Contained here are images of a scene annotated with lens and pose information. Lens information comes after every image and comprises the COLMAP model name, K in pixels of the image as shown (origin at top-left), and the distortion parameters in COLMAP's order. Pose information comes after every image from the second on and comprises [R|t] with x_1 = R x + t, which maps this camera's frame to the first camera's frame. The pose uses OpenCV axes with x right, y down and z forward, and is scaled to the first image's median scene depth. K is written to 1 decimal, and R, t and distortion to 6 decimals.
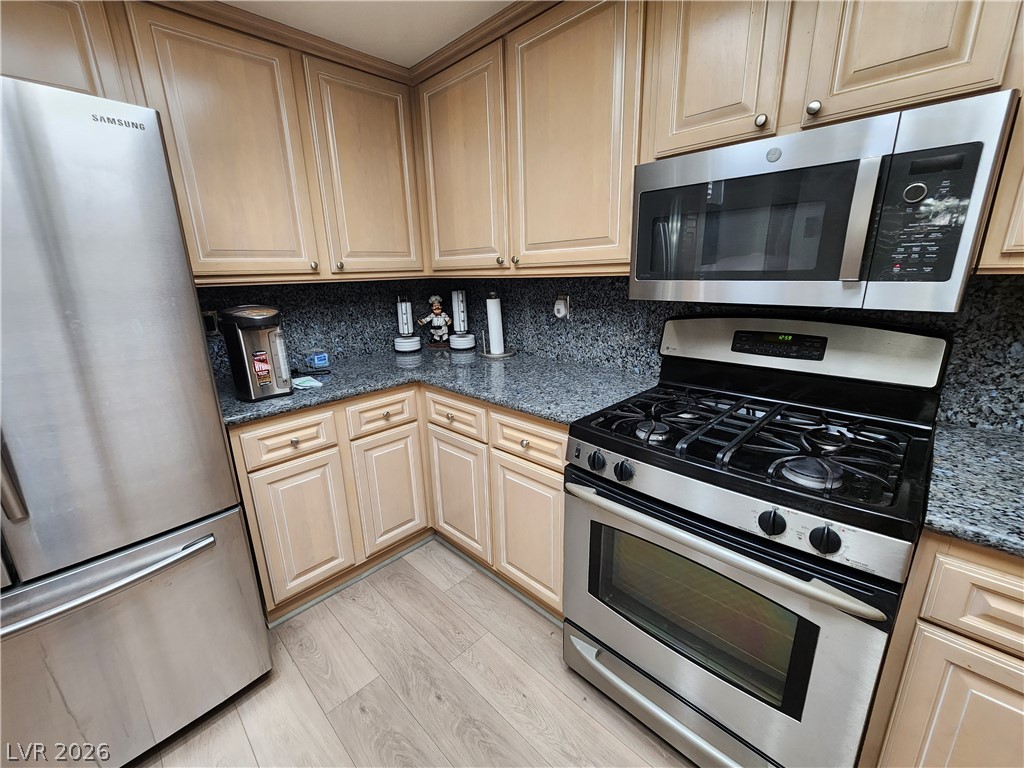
lens RADIAL K [[424.2, 0, 504.8], [0, 424.2, 384.1], [0, 0, 1]] dist [0.001658, -0.000035]
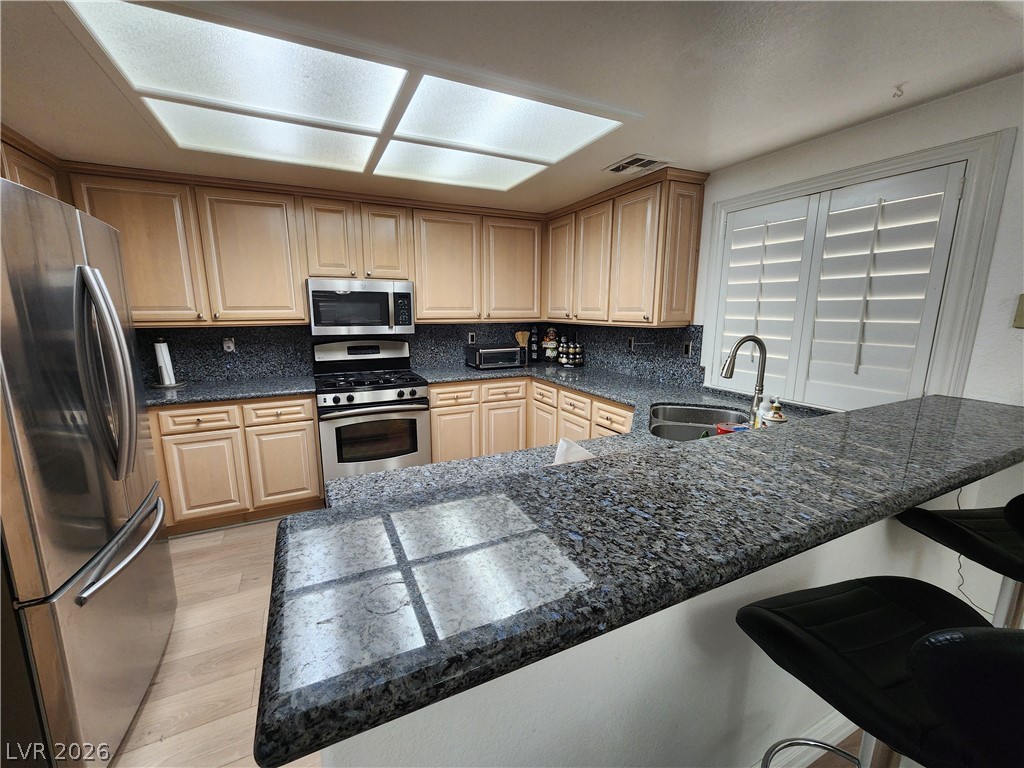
lens RADIAL K [[424.2, 0, 509.5], [0, 424.2, 386.7], [0, 0, 1]] dist [0.001658, -0.000035]
pose [[0.328204, -0.145723, 0.933299, -2.043568], [0.238344, 0.968835, 0.067455, 0.216304], [-0.914043, 0.200307, 0.352708, -0.932584]]
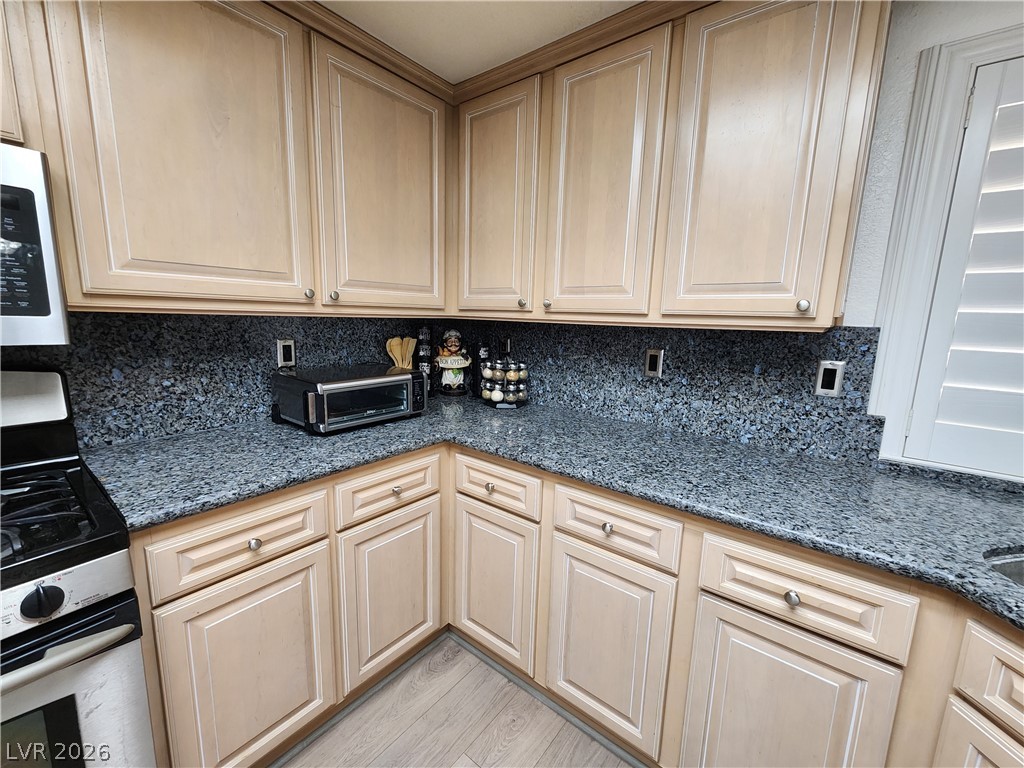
lens RADIAL K [[424.2, 0, 512.0], [0, 424.2, 387.5], [0, 0, 1]] dist [0.001658, -0.000035]
pose [[-0.118333, -0.142564, 0.982687, -0.134239], [0.234651, 0.957596, 0.167180, 0.017971], [-0.964851, 0.250371, -0.079862, 0.016260]]
